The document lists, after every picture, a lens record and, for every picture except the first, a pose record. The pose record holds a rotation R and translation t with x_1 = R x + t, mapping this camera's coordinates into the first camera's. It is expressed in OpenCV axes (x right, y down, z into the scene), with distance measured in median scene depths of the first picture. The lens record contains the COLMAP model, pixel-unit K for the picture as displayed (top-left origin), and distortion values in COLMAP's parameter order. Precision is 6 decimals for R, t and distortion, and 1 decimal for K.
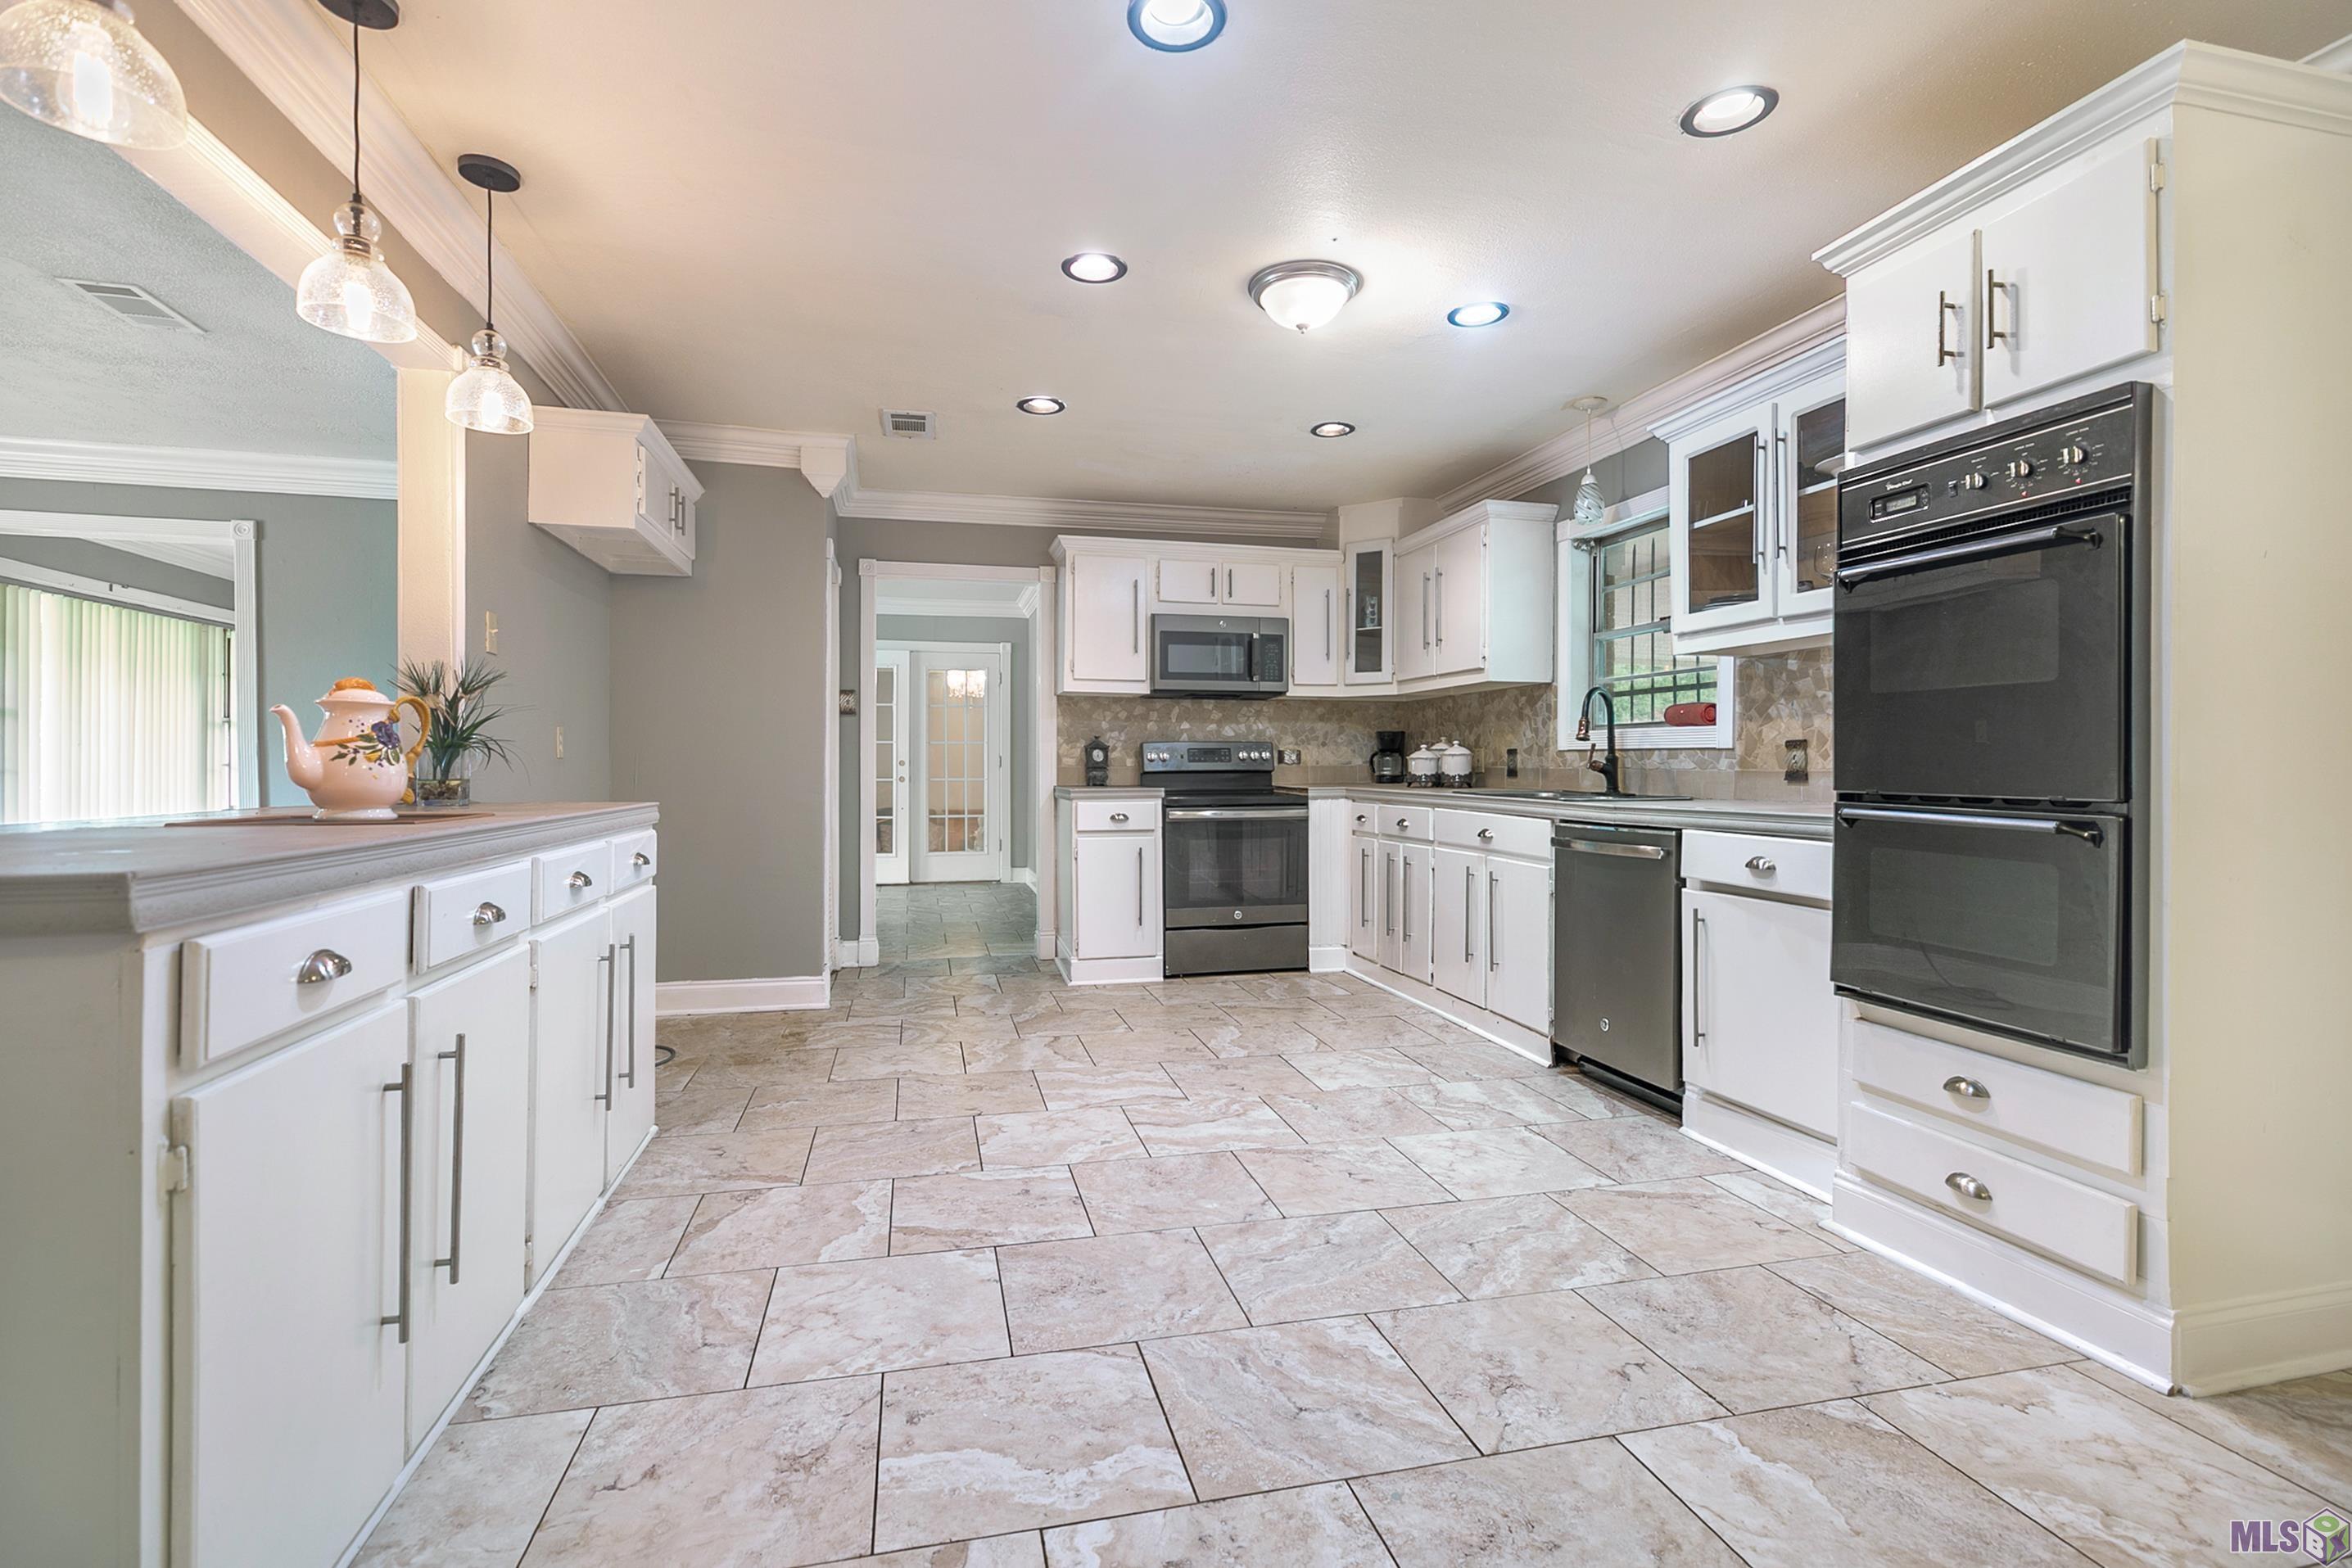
lens RADIAL K [[1076.6, 0, 1176.0], [0, 1076.6, 784.0], [0, 0, 1]] dist [0.000127, 0.000190]
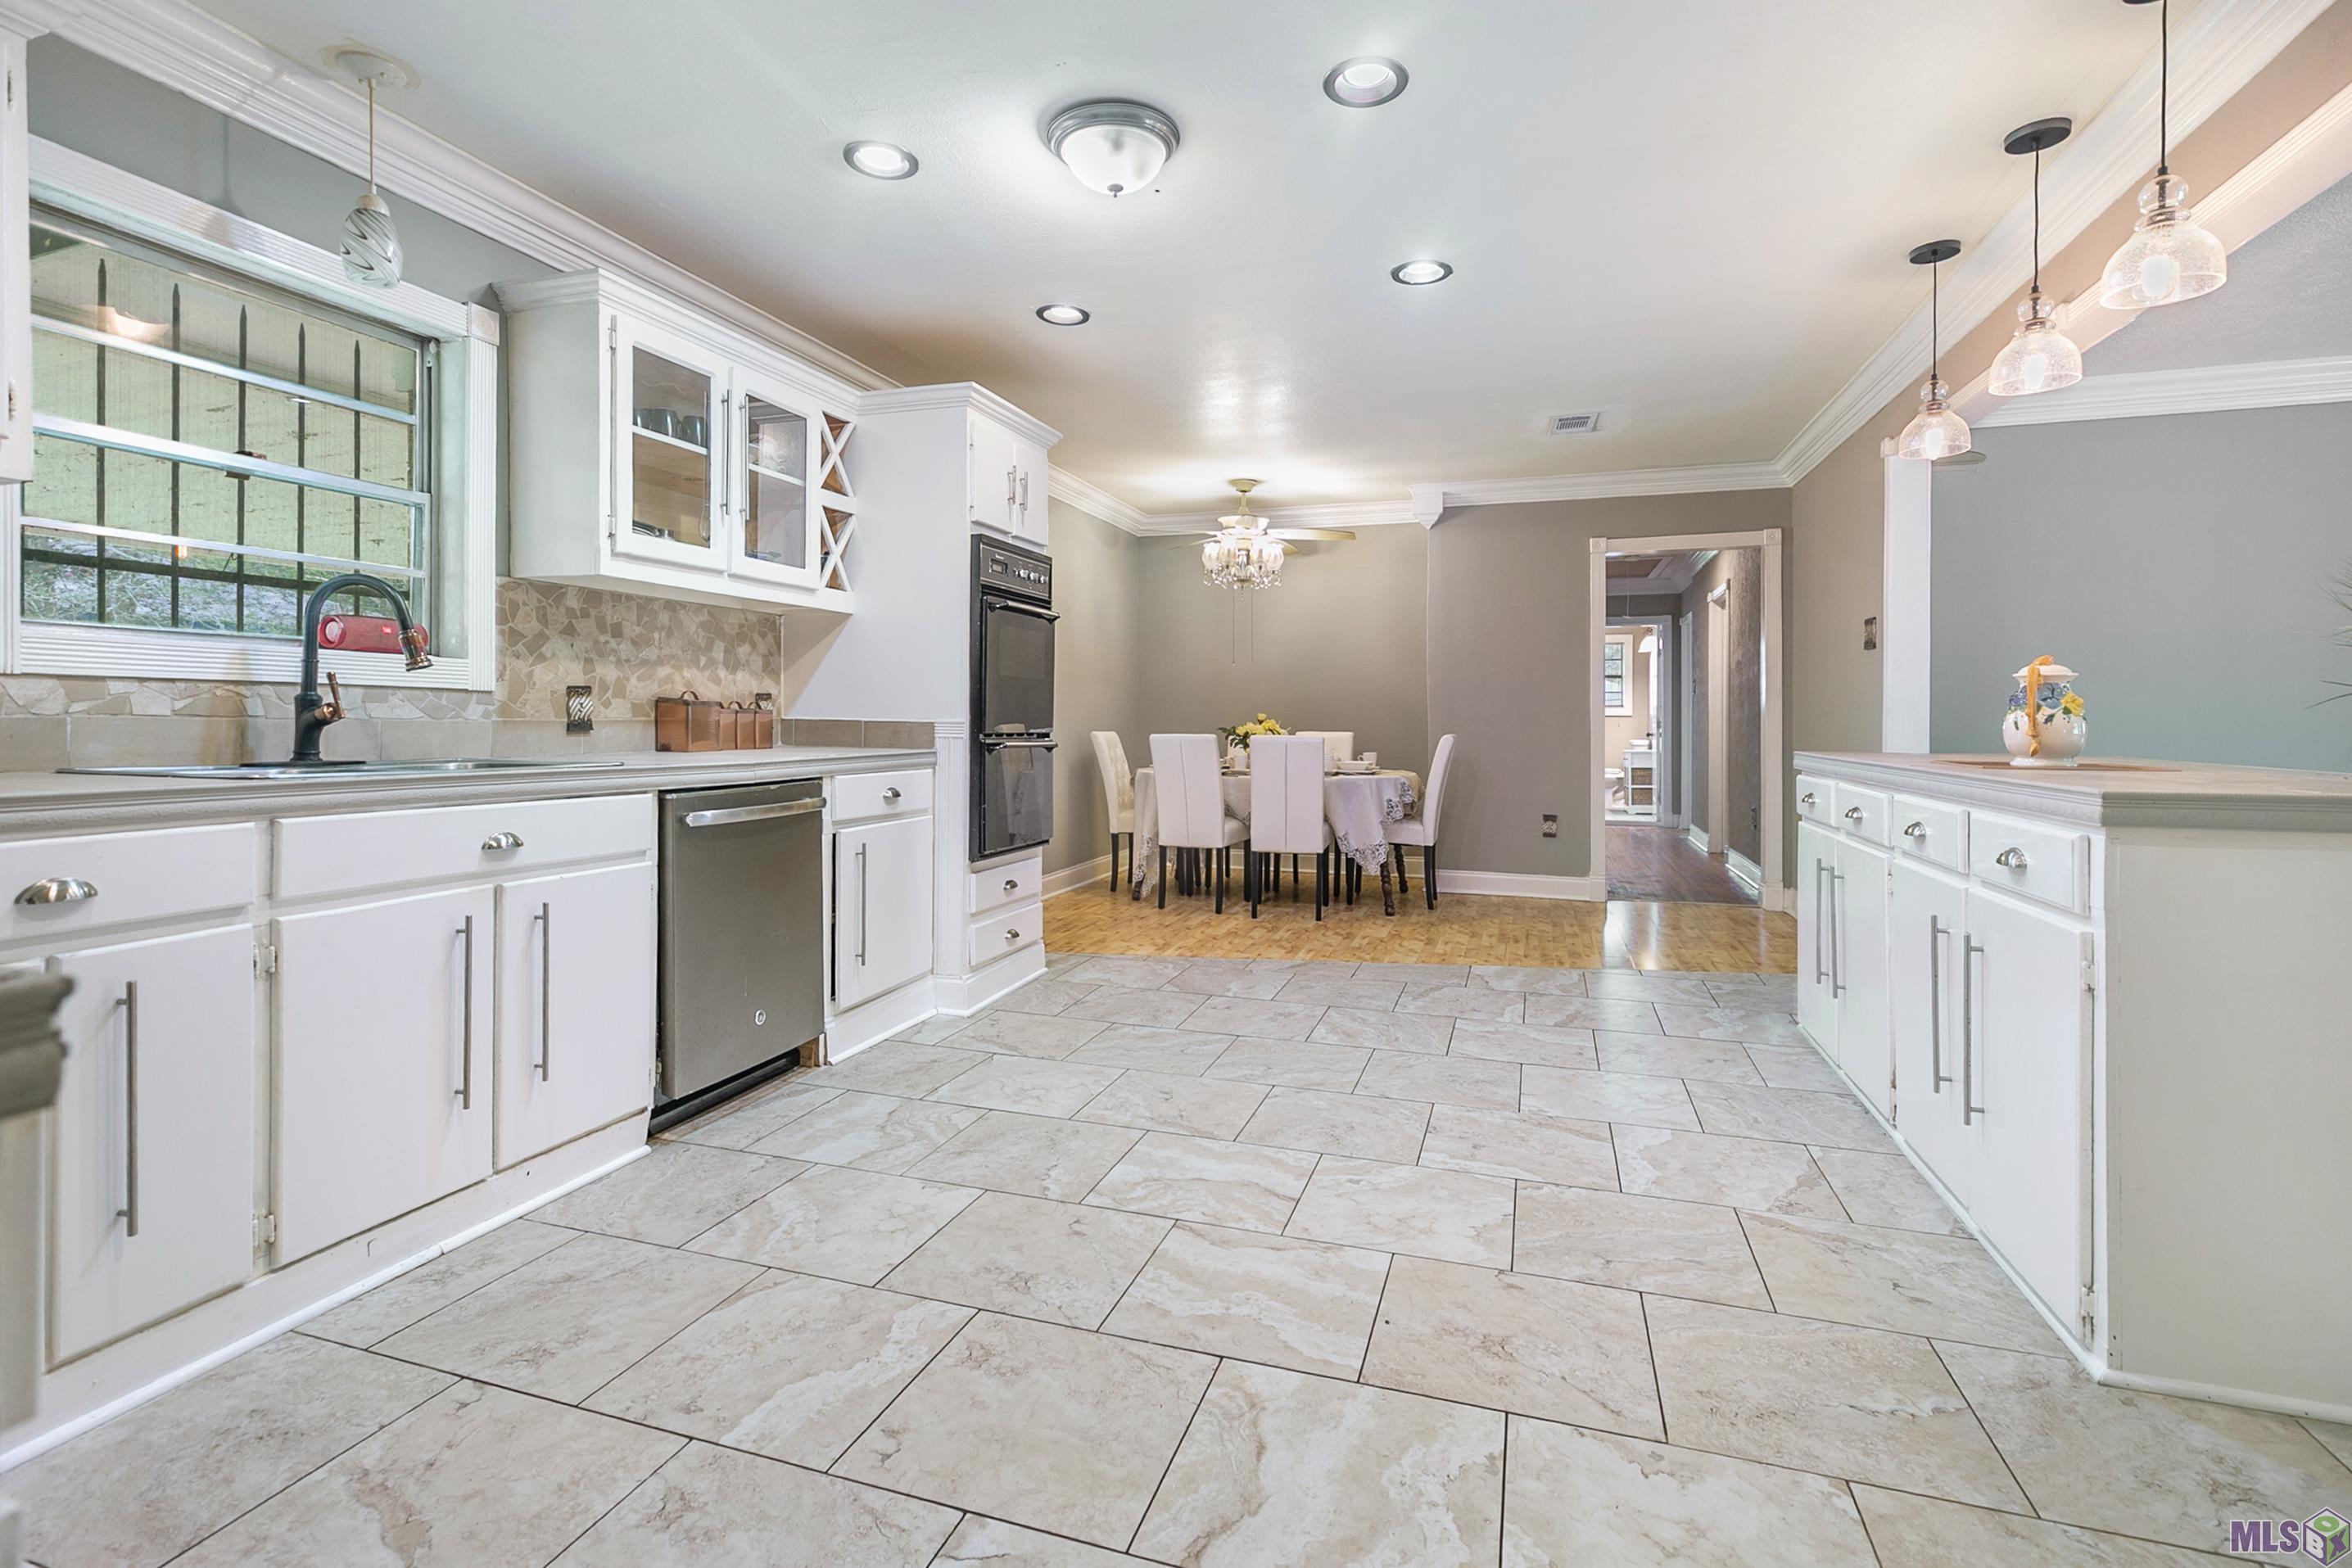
lens RADIAL K [[1082.0, 0, 1168.3], [0, 1082.0, 716.5], [0, 0, 1]] dist [0.001117, 0.000137]
pose [[-0.844489, -0.004330, 0.535555, -0.364003], [0.002909, 0.999915, 0.012670, -0.028289], [-0.535565, 0.012258, -0.844405, 1.673435]]
